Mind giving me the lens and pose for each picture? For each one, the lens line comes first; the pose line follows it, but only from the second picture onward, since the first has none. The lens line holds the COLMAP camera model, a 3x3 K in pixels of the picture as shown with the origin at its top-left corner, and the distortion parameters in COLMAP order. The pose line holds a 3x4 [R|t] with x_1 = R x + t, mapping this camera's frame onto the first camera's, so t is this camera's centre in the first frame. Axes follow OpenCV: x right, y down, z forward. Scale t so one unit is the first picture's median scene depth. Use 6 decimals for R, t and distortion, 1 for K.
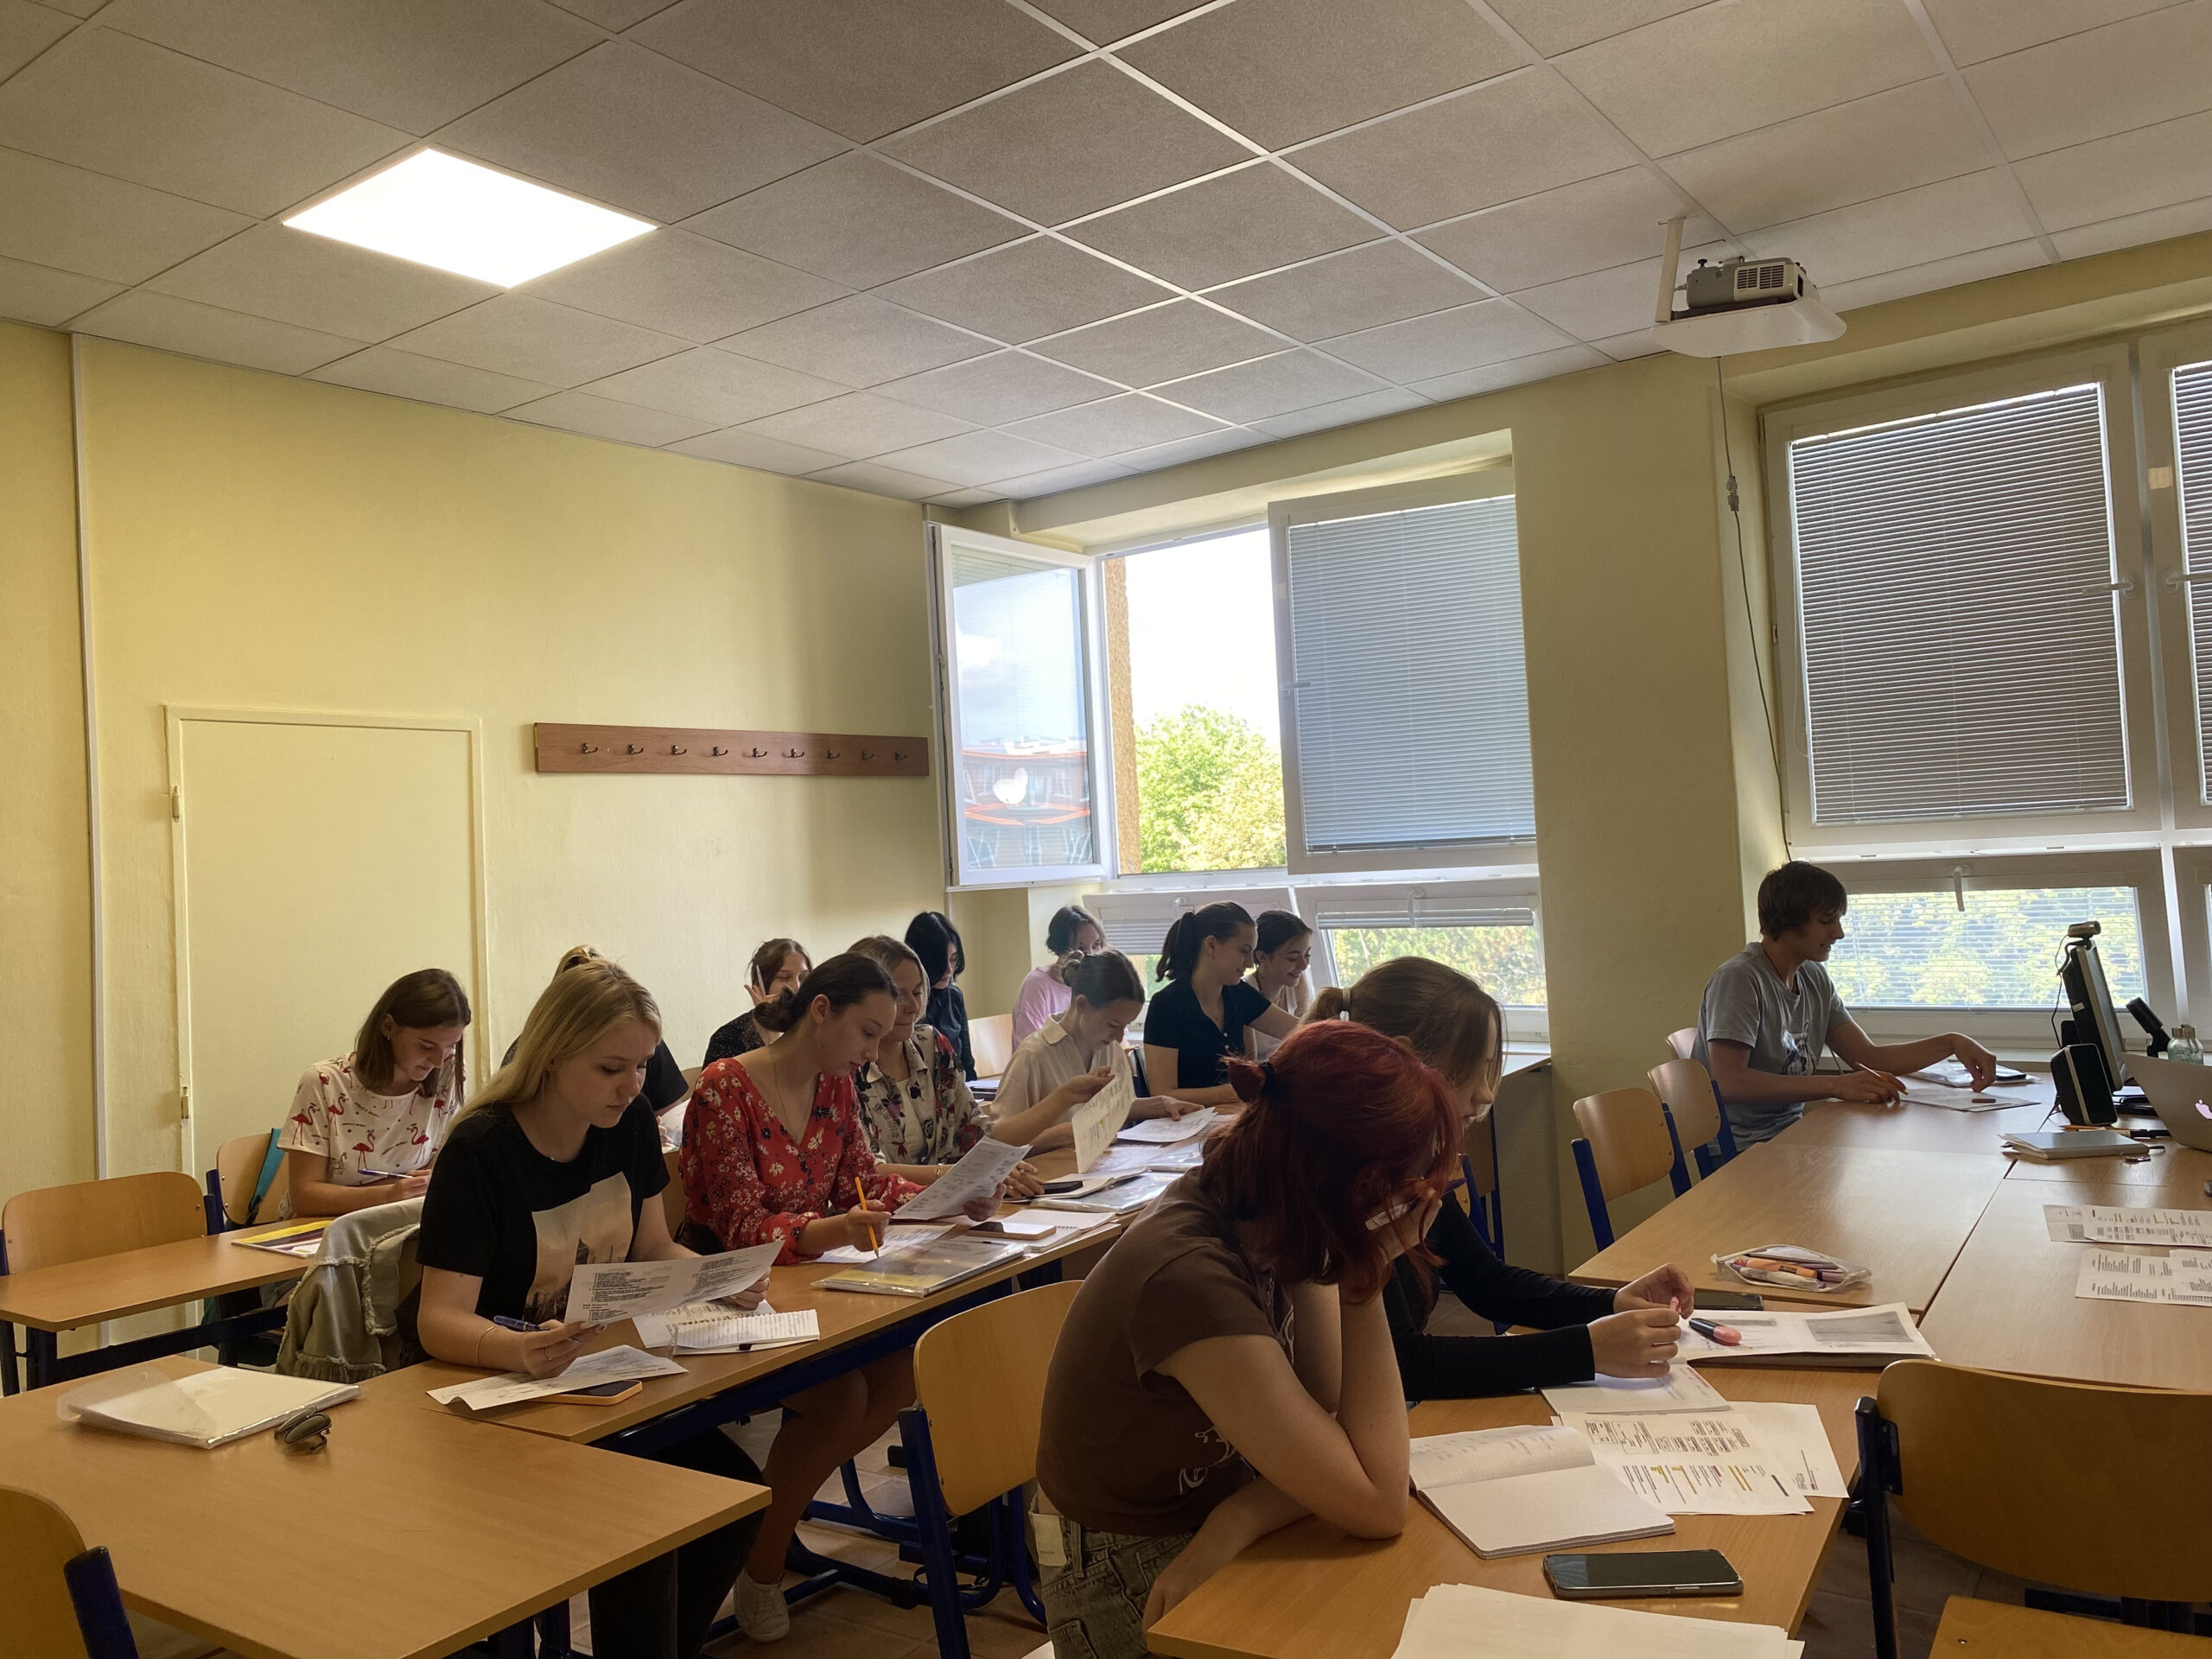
lens RADIAL K [[1682.9, 0, 1115.5], [0, 1682.9, 812.7], [0, 0, 1]] dist [0.032961, -0.039317]
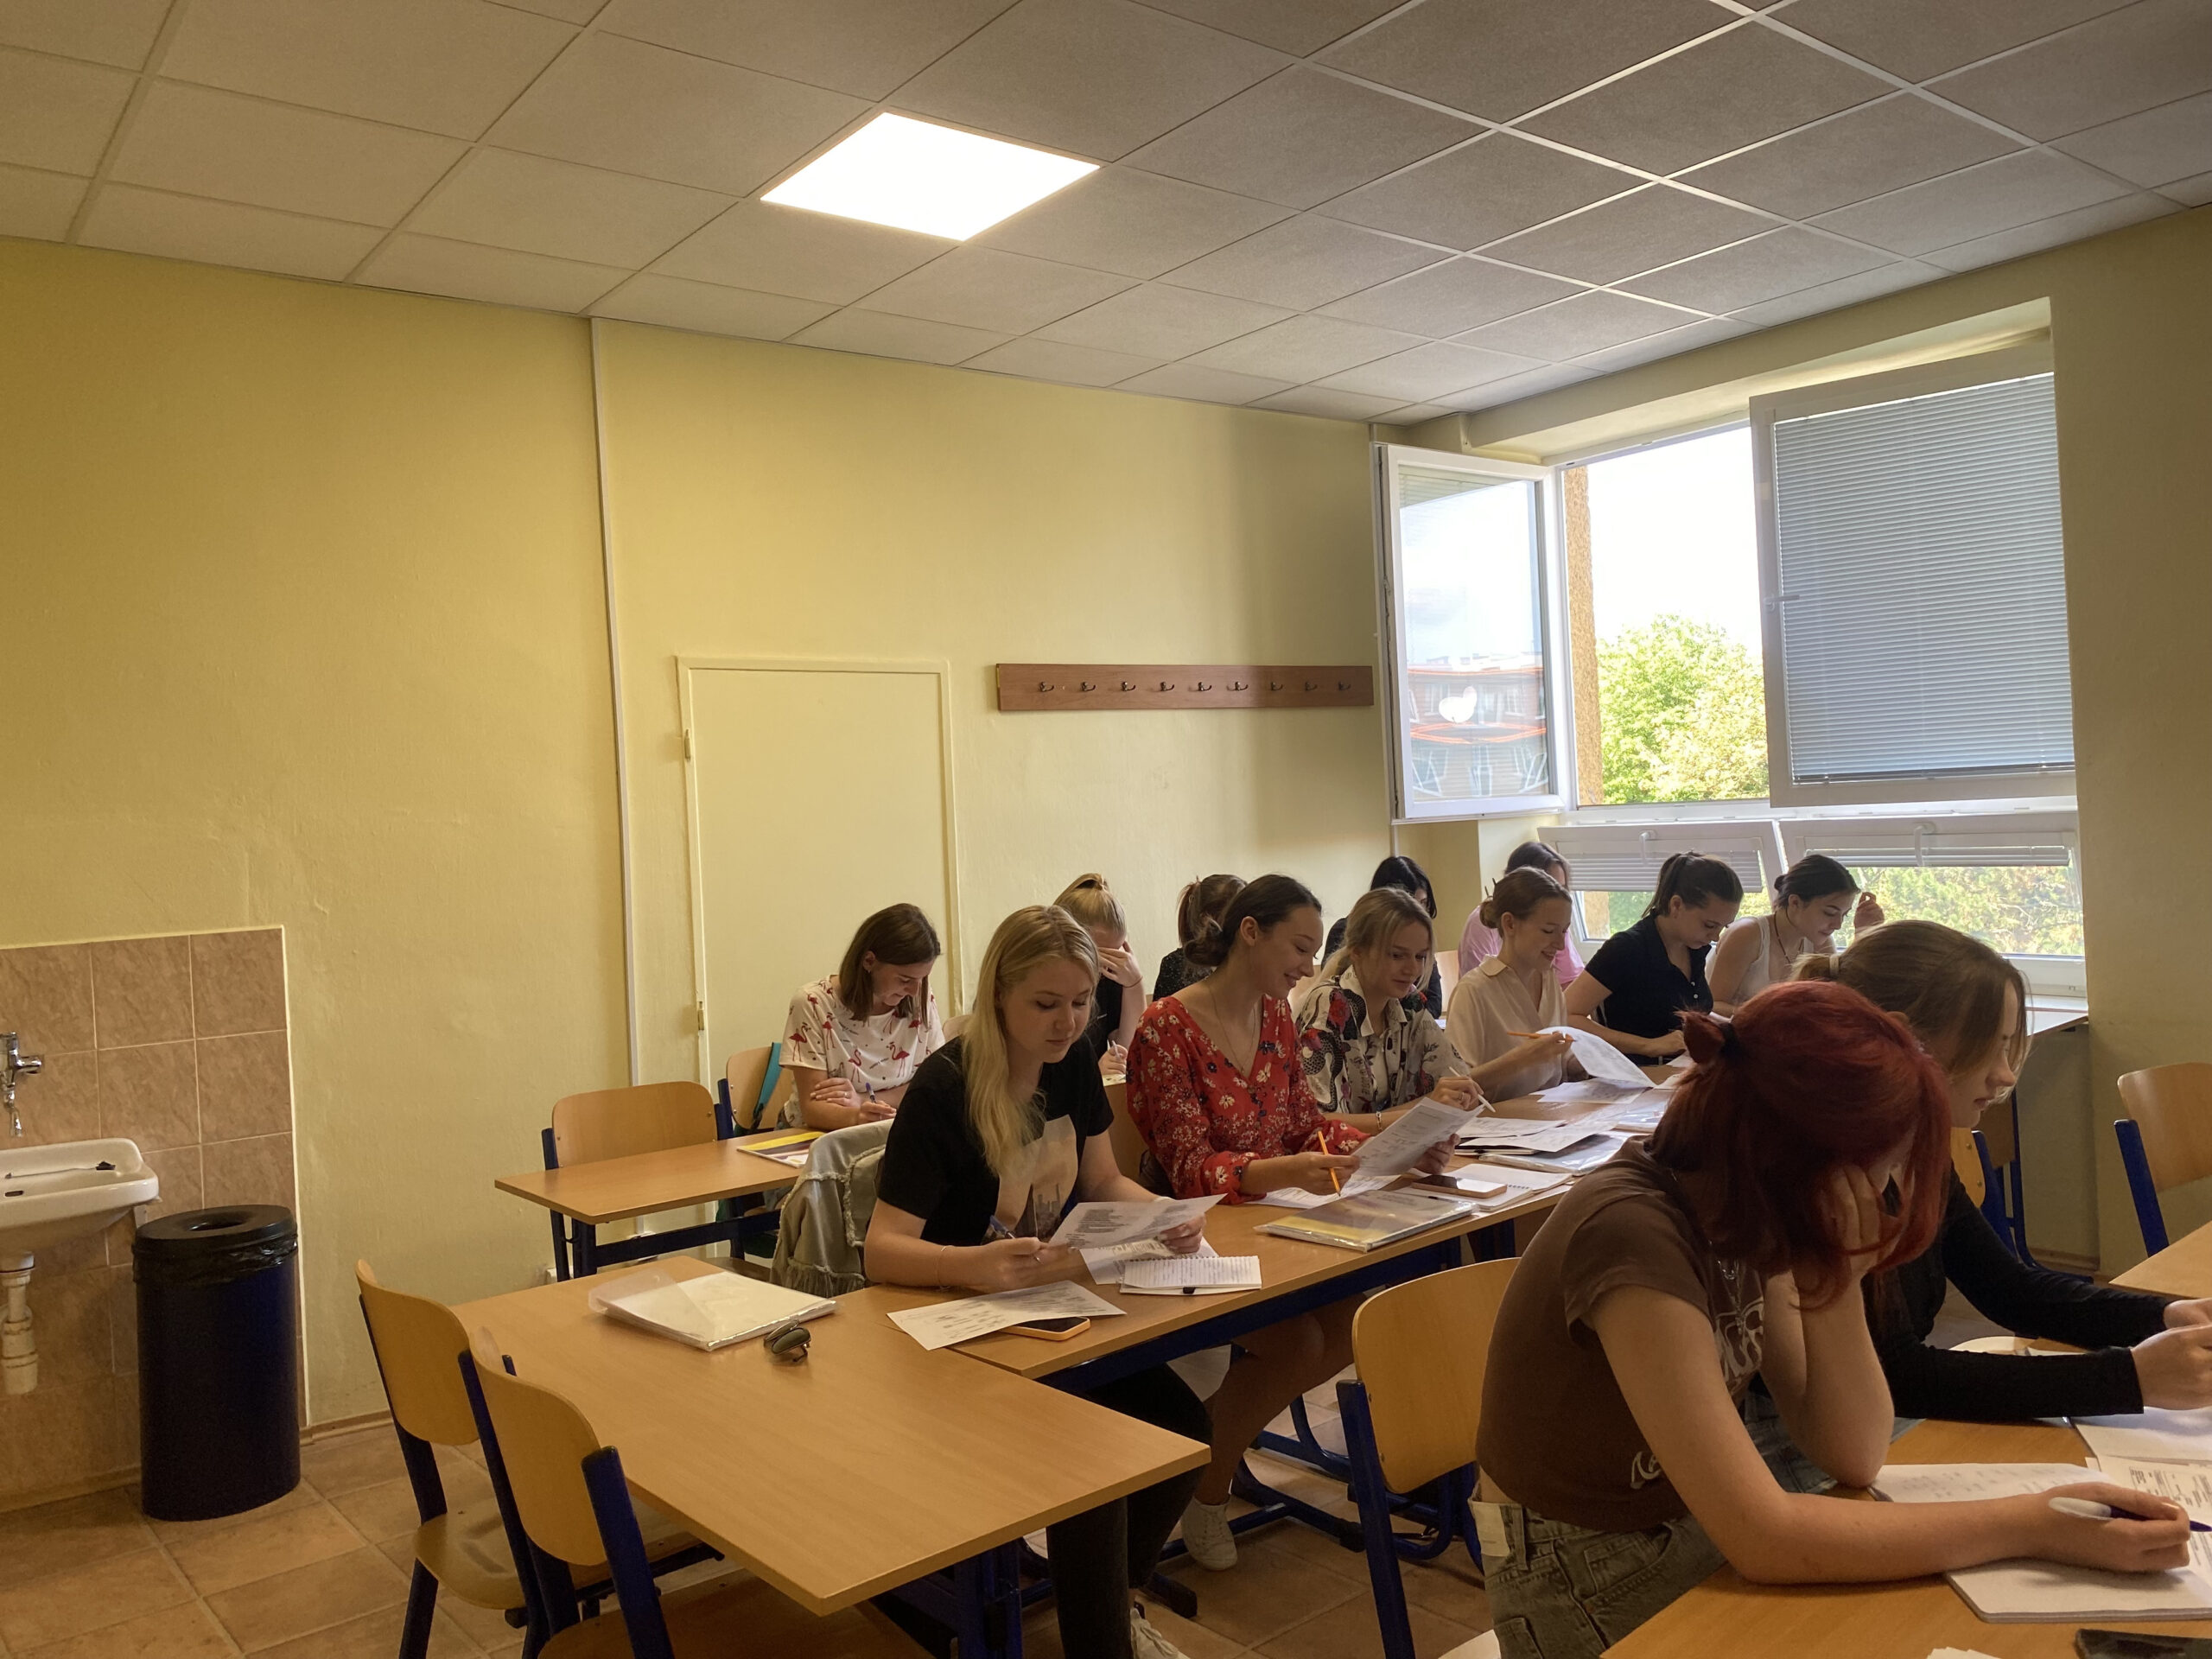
lens RADIAL K [[1682.9, 0, 1101.1], [0, 1682.9, 820.4], [0, 0, 1]] dist [0.032961, -0.039317]
pose [[0.962242, 0.002859, -0.272181, 0.002633], [0.011438, 0.998637, 0.050929, -0.009220], [0.271955, -0.052119, 0.960897, 0.015894]]
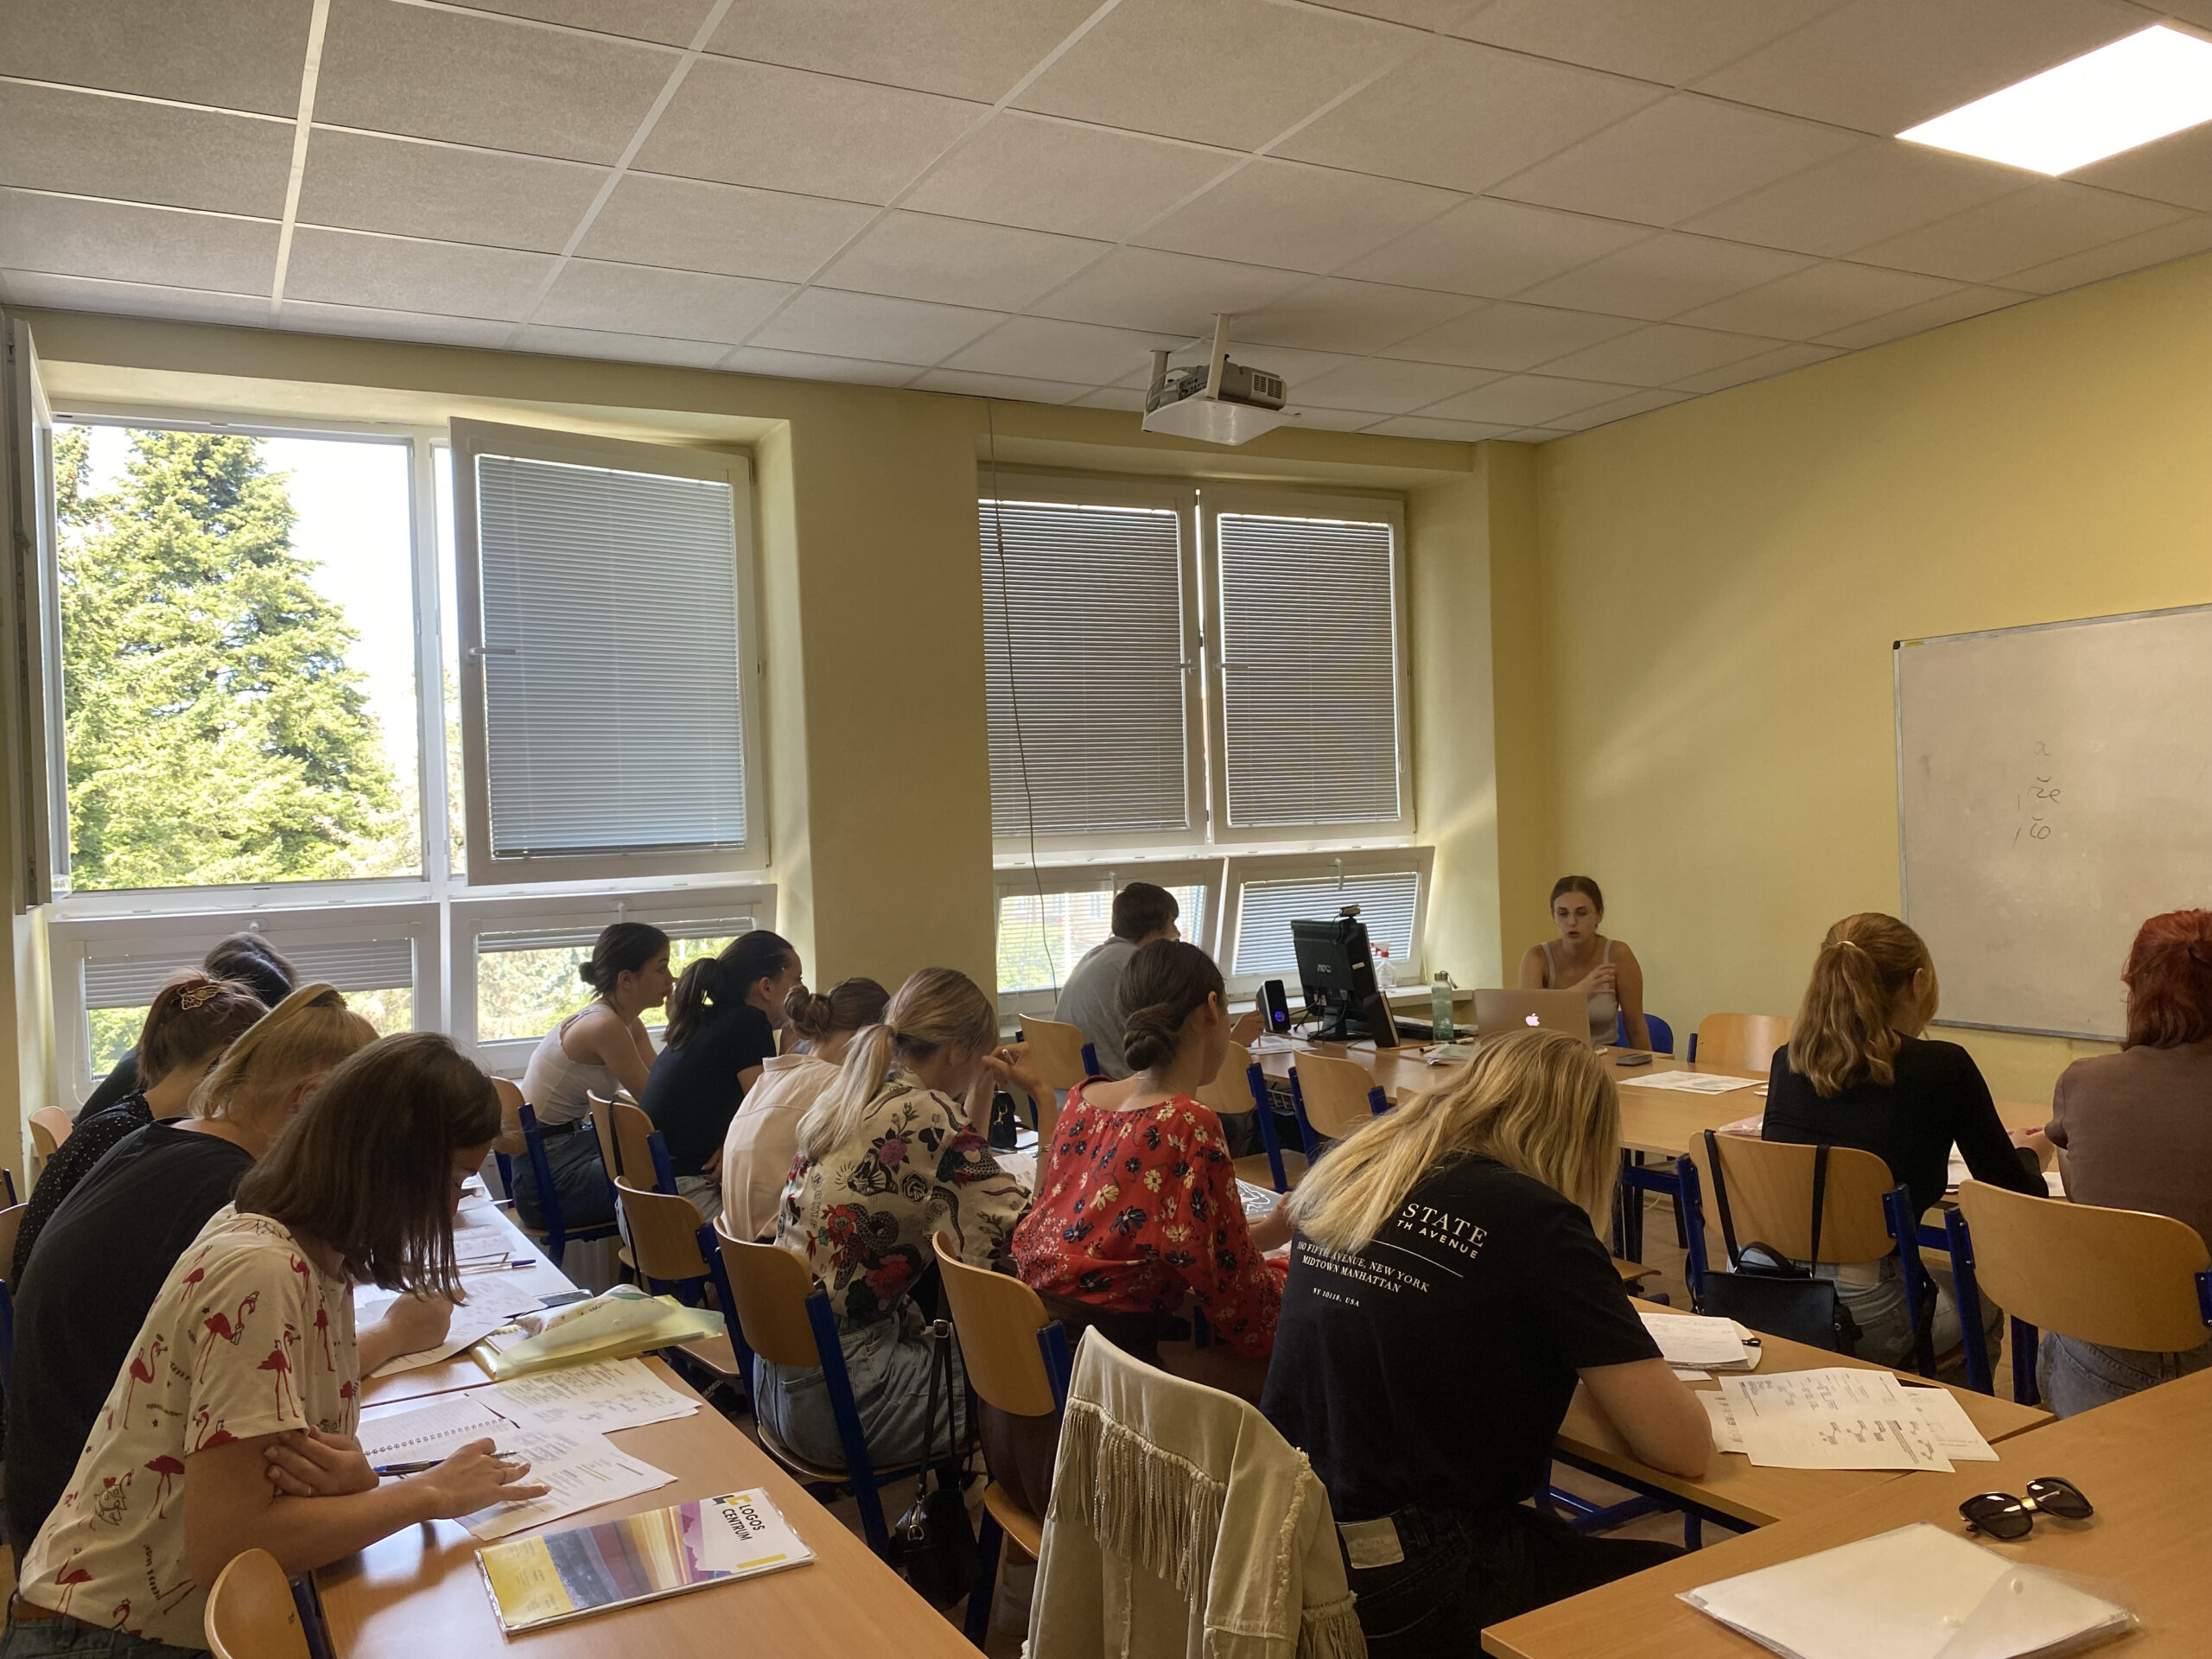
lens RADIAL K [[1682.9, 0, 1108.9], [0, 1682.9, 835.4], [0, 0, 1]] dist [0.032961, -0.039317]
pose [[0.427536, 0.027542, 0.903579, -0.666374], [-0.016862, 0.999605, -0.022491, 0.035305], [-0.903841, -0.005621, 0.427831, 0.498224]]
